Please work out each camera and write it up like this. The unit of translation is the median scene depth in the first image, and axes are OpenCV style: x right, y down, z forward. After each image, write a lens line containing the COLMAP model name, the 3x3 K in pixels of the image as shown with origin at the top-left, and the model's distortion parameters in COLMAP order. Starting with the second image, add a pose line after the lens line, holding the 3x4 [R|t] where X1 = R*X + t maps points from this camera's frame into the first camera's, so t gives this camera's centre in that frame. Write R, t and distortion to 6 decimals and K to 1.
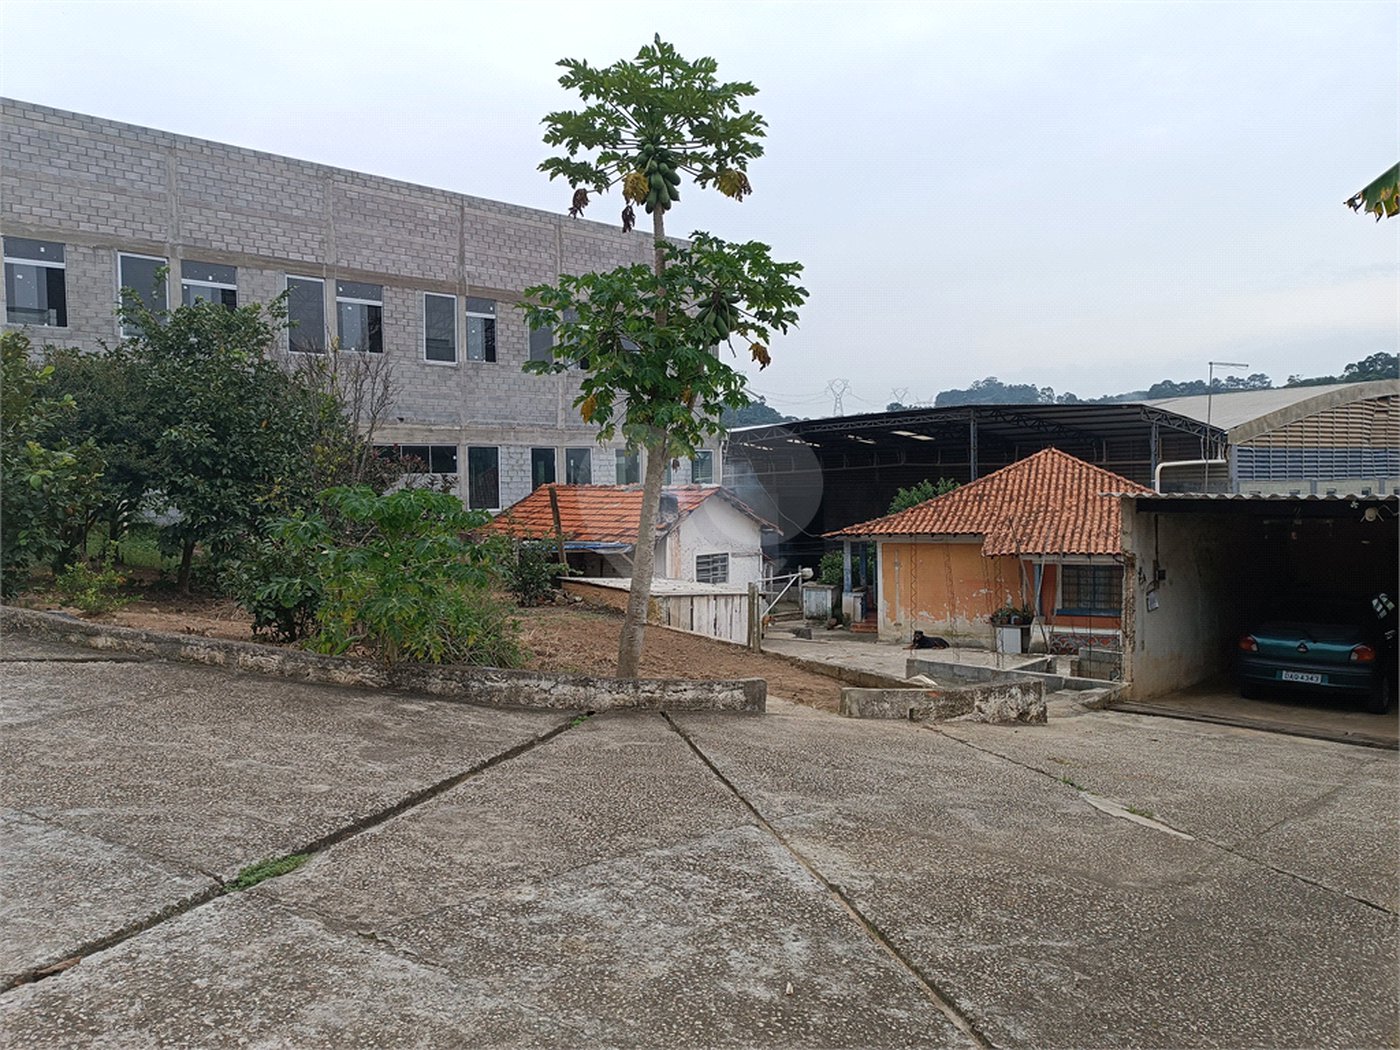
lens RADIAL K [[991.7, 0, 688.9], [0, 991.7, 520.0], [0, 0, 1]] dist [0.030359, -0.025700]
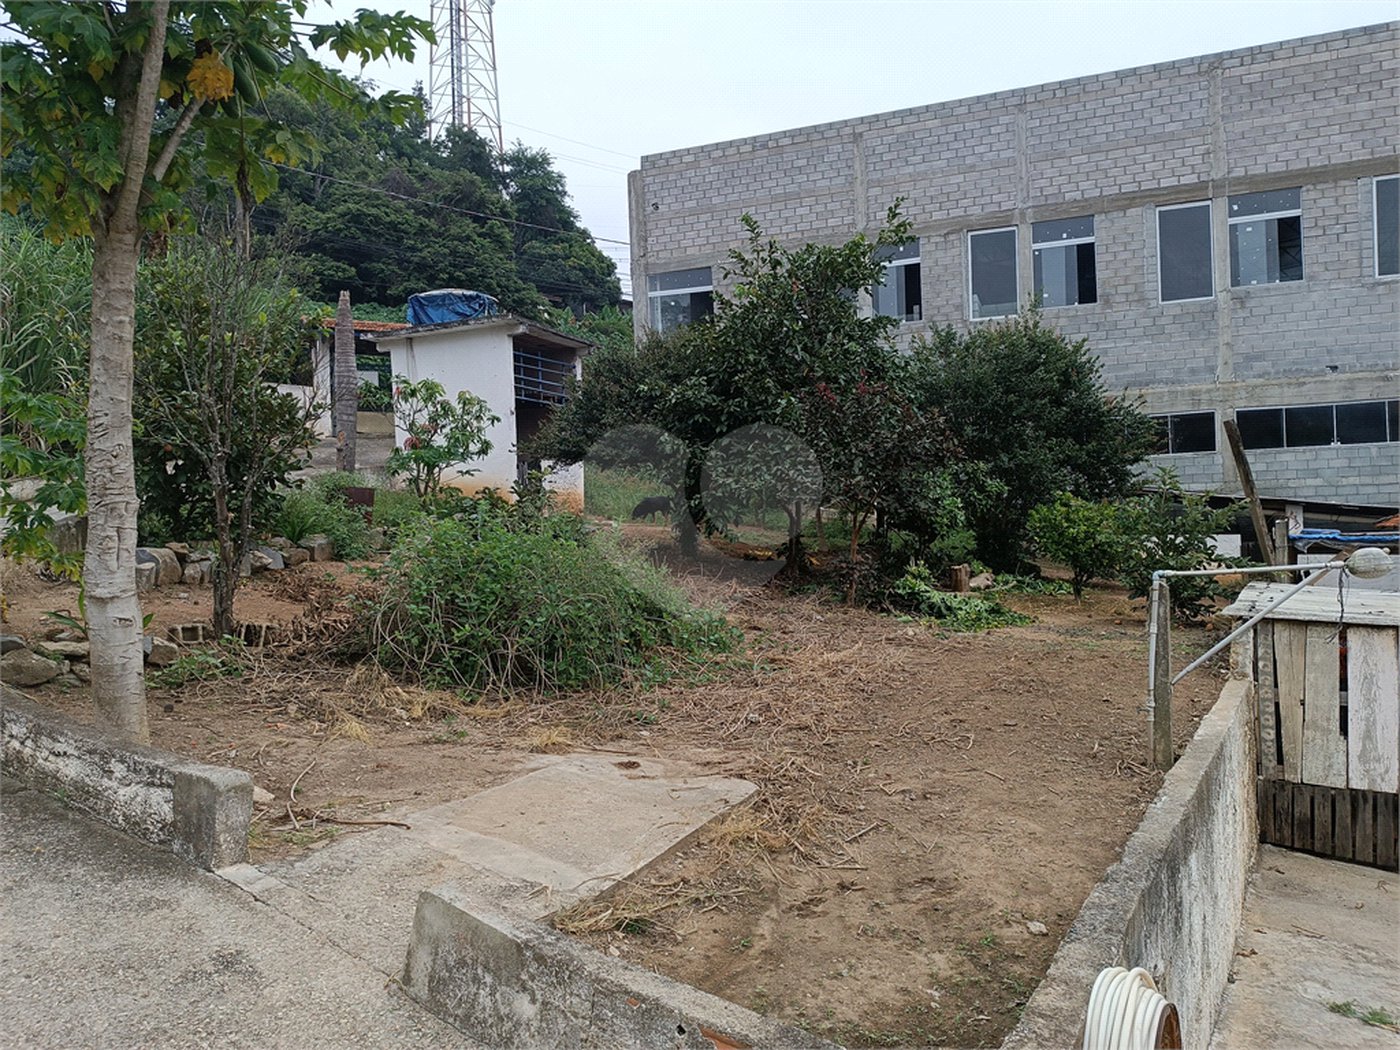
lens RADIAL K [[991.7, 0, 695.9], [0, 991.7, 524.7], [0, 0, 1]] dist [0.030359, -0.025700]
pose [[0.460723, -0.003270, -0.887538, 0.143521], [-0.004650, 0.999971, -0.006098, 0.019192], [0.887532, 0.006936, 0.460694, 0.286868]]
